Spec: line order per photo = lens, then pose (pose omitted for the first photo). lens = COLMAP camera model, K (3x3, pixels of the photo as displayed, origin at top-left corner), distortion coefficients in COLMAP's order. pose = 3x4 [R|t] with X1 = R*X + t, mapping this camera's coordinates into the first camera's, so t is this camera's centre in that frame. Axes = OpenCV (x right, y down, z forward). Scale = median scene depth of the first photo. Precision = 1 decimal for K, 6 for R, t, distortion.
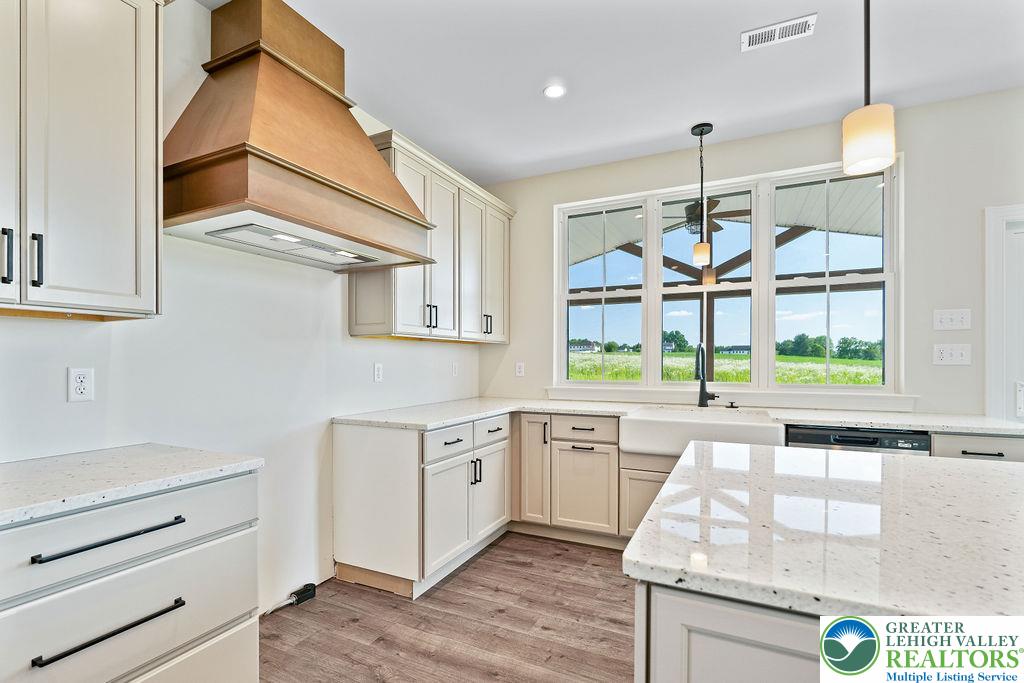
lens RADIAL K [[482.0, 0, 510.7], [0, 482.0, 360.6], [0, 0, 1]] dist [-0.002232, 0.000888]
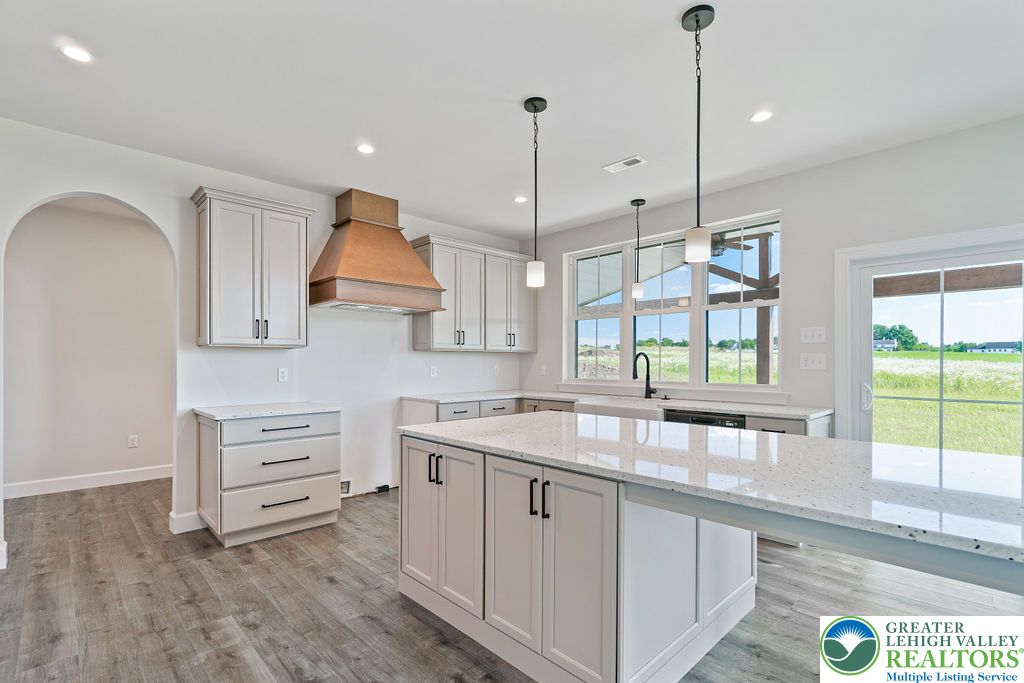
lens RADIAL K [[482.0, 0, 512.3], [0, 482.0, 361.0], [0, 0, 1]] dist [-0.002232, 0.000888]
pose [[0.940422, 0.001527, -0.340006, 0.629621], [-0.001257, 0.999999, 0.001016, -0.015410], [0.340007, -0.000529, 0.940423, -0.548944]]
